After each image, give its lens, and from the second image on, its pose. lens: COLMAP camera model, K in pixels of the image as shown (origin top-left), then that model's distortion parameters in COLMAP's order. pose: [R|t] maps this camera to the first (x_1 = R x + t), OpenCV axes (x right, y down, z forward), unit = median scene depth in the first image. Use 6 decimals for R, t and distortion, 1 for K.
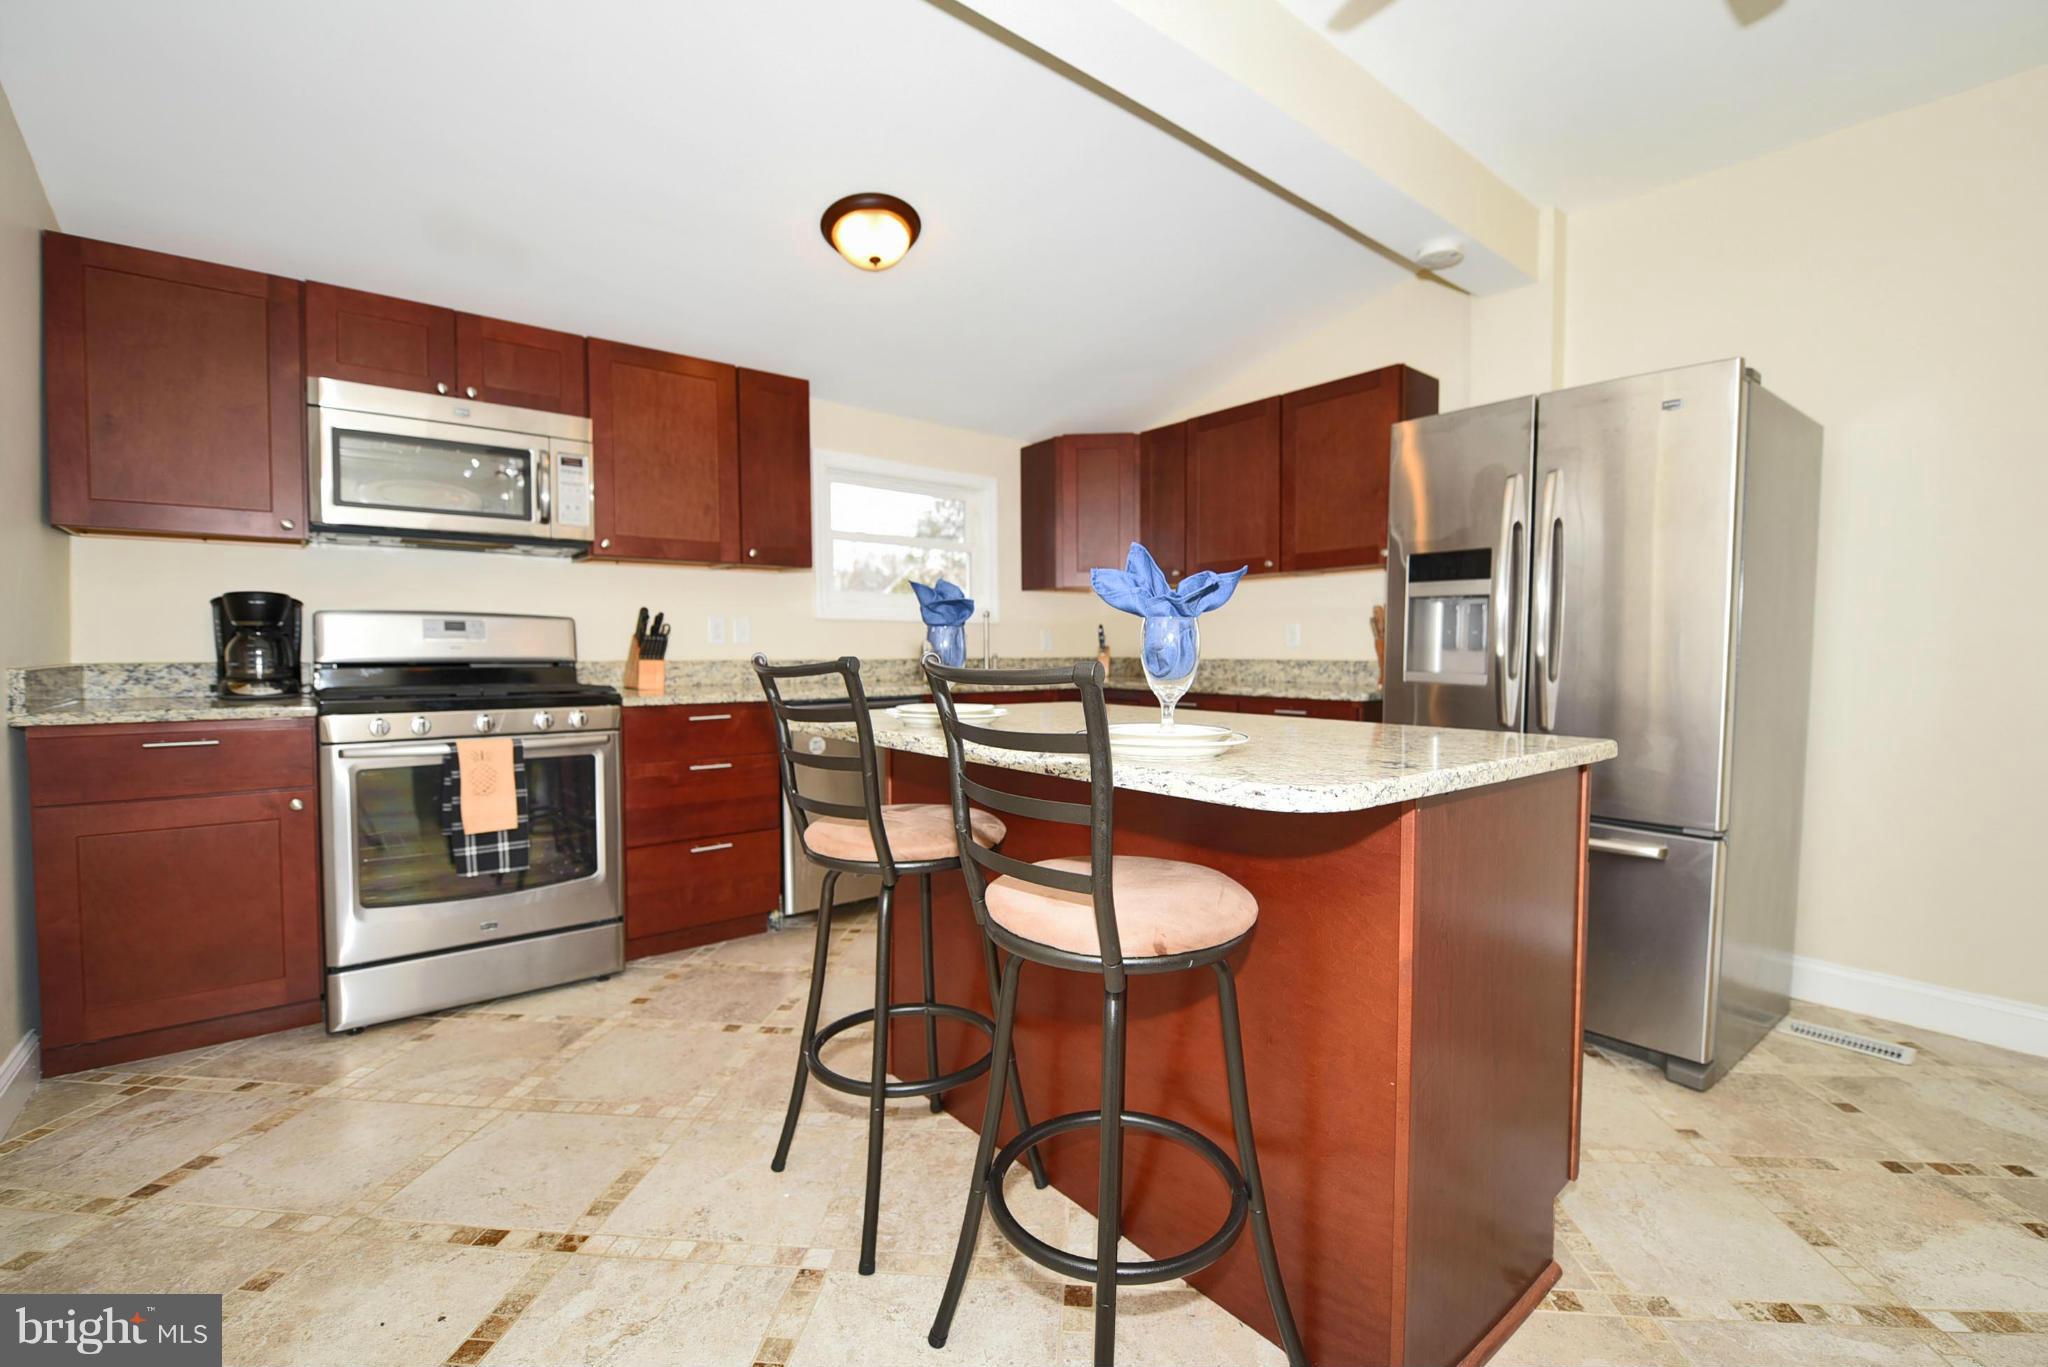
lens RADIAL K [[880.7, 0, 1022.3], [0, 880.7, 685.8], [0, 0, 1]] dist [-0.012115, -0.003700]
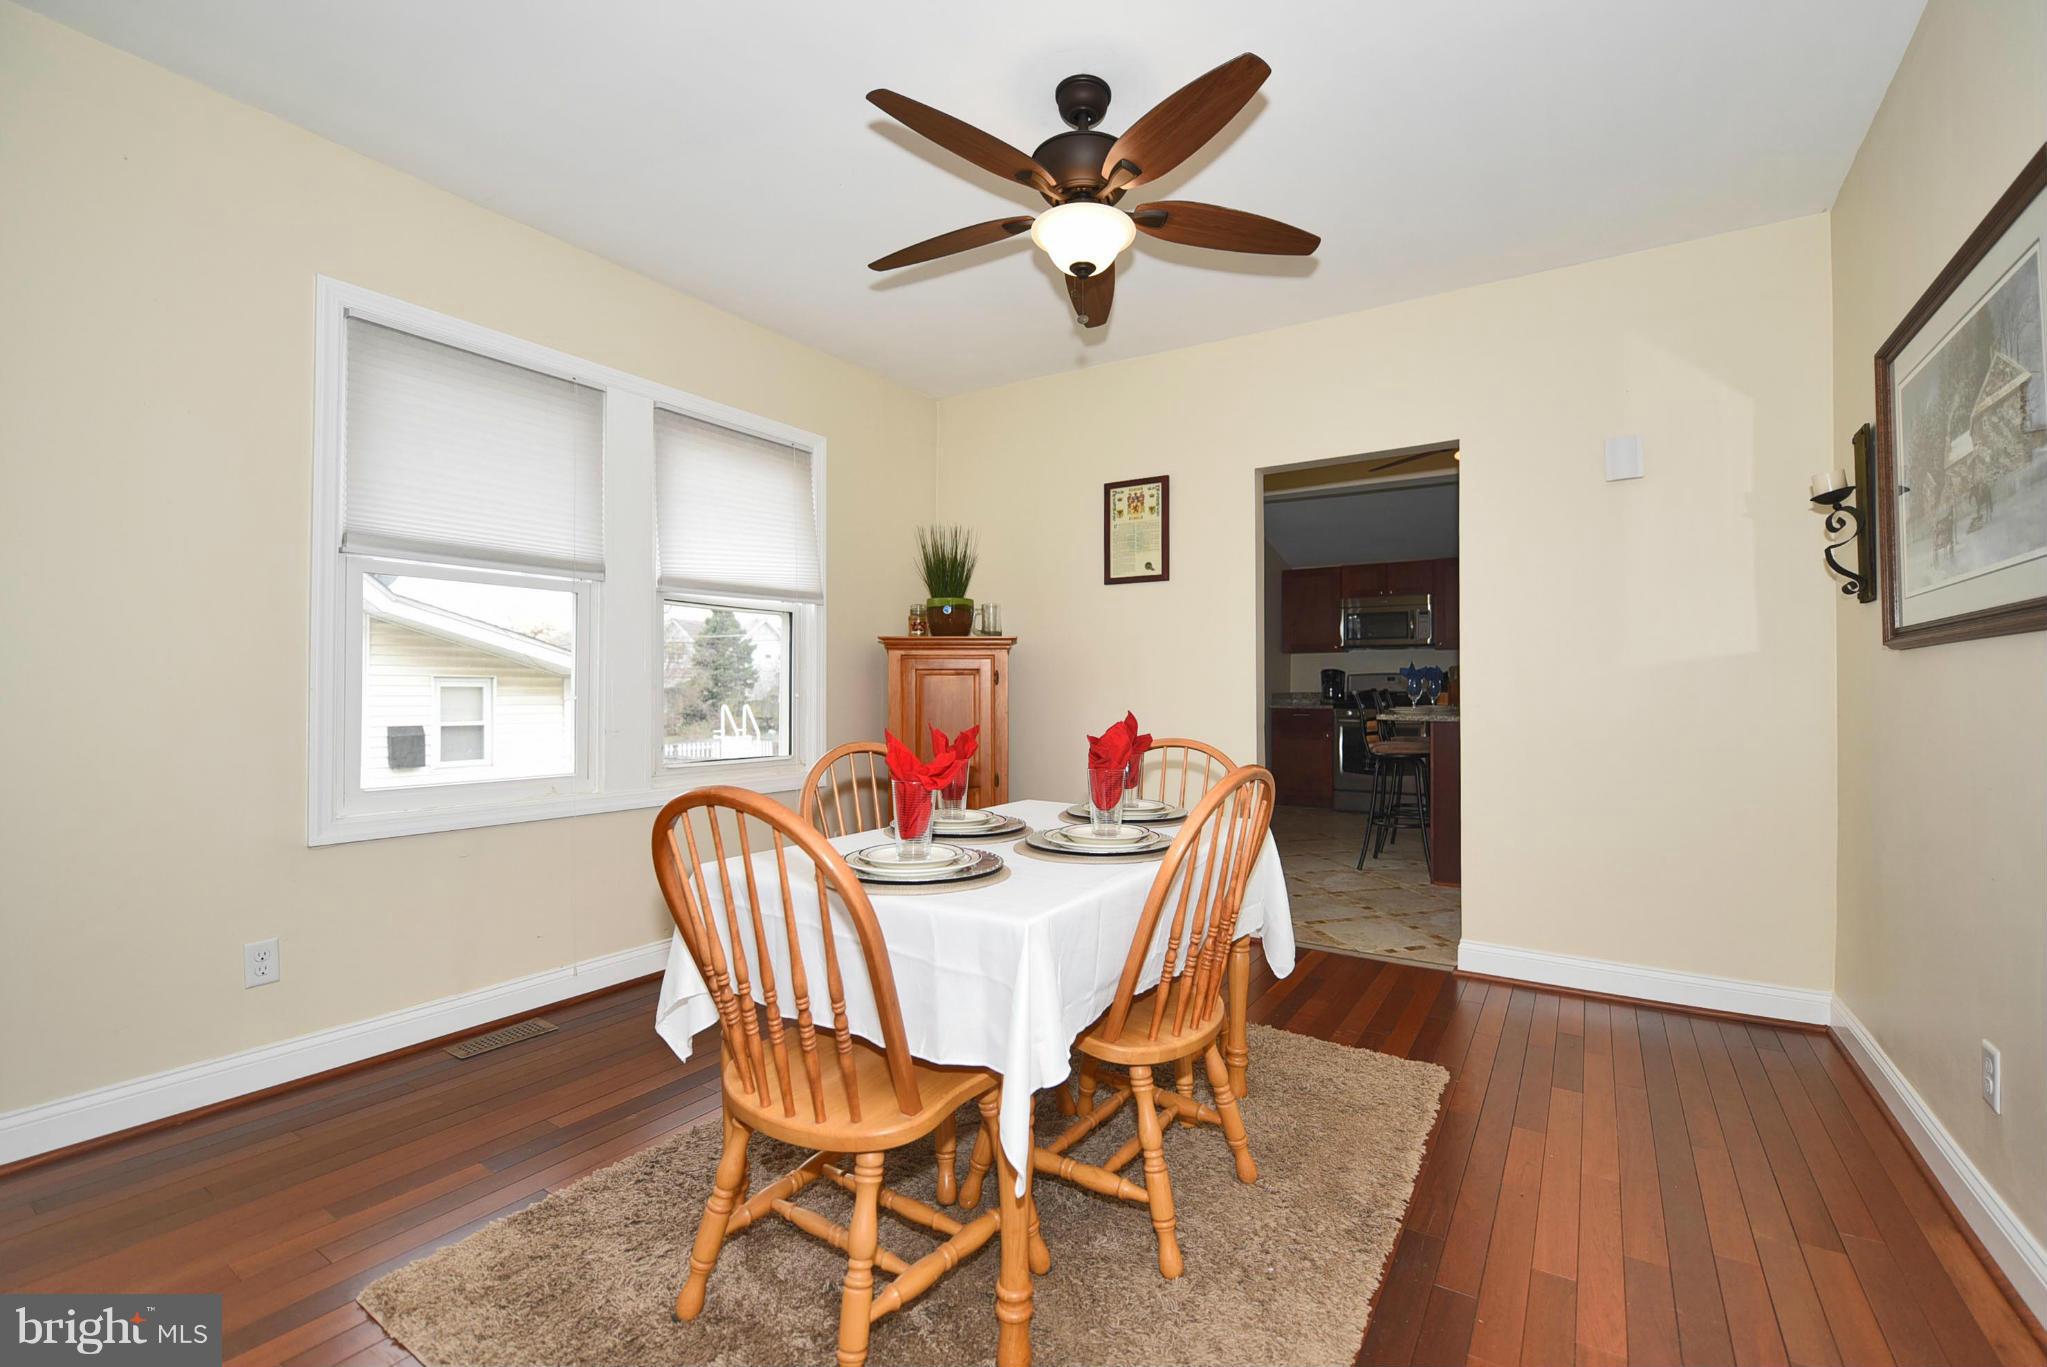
lens RADIAL K [[880.3, 0, 1040.9], [0, 880.3, 684.1], [0, 0, 1]] dist [-0.012115, -0.003700]
pose [[0.329938, -0.008316, -0.943966, 1.739351], [-0.033607, 0.999224, -0.020549, 0.042800], [0.943404, 0.038504, 0.329403, -0.996900]]
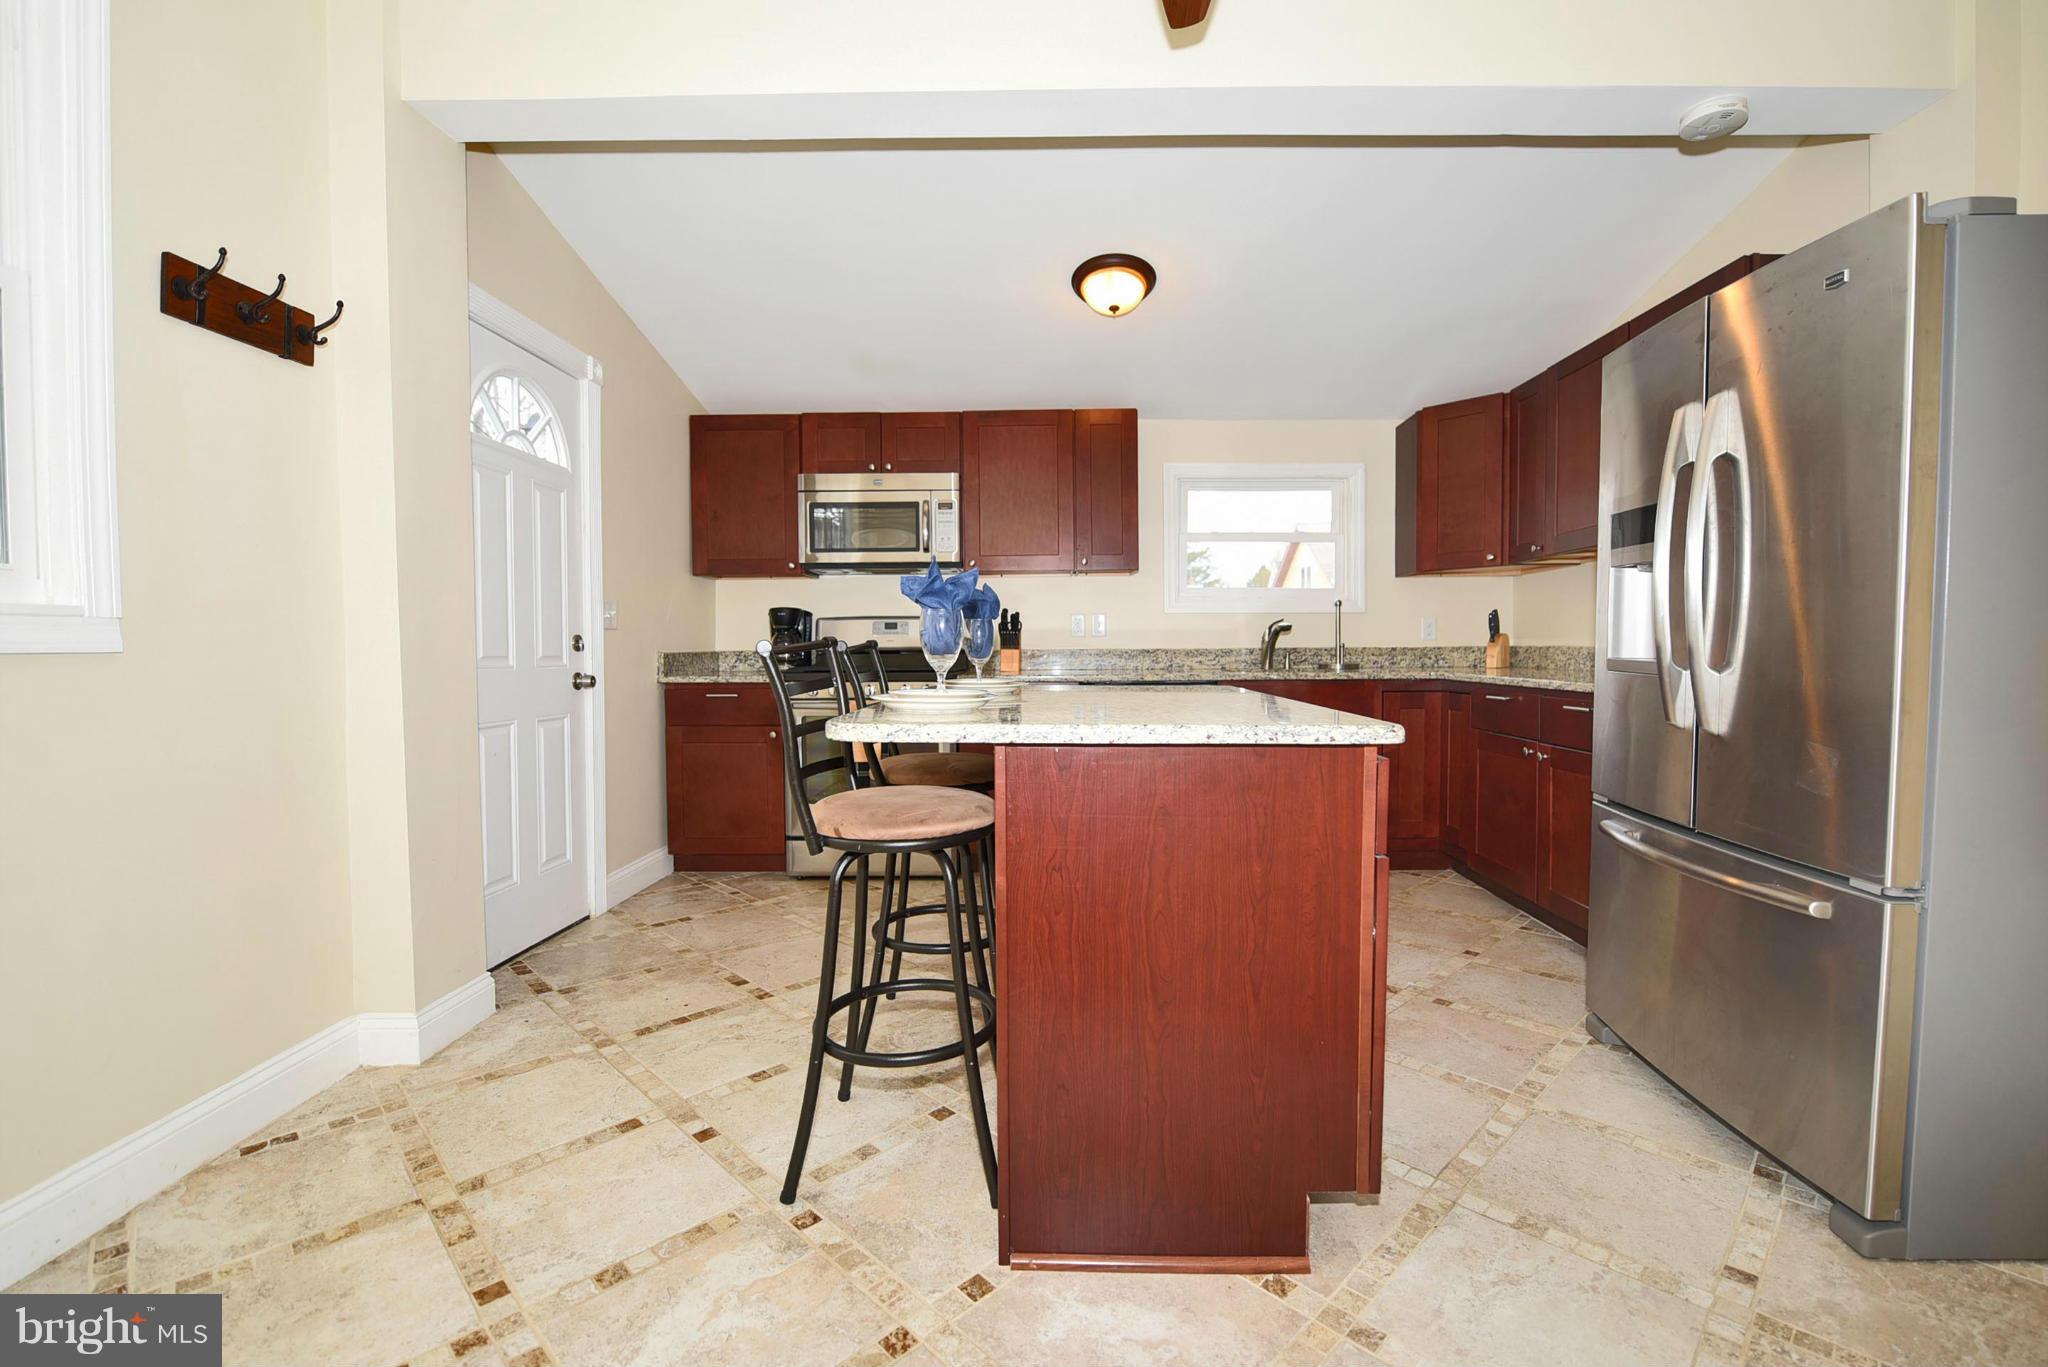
lens RADIAL K [[880.7, 0, 1033.1], [0, 880.7, 691.8], [0, 0, 1]] dist [-0.012115, -0.003700]
pose [[0.762773, 0.028205, -0.646051, 0.573948], [-0.020105, 0.999600, 0.019903, 0.008931], [0.646353, -0.002193, 0.763035, 0.032666]]
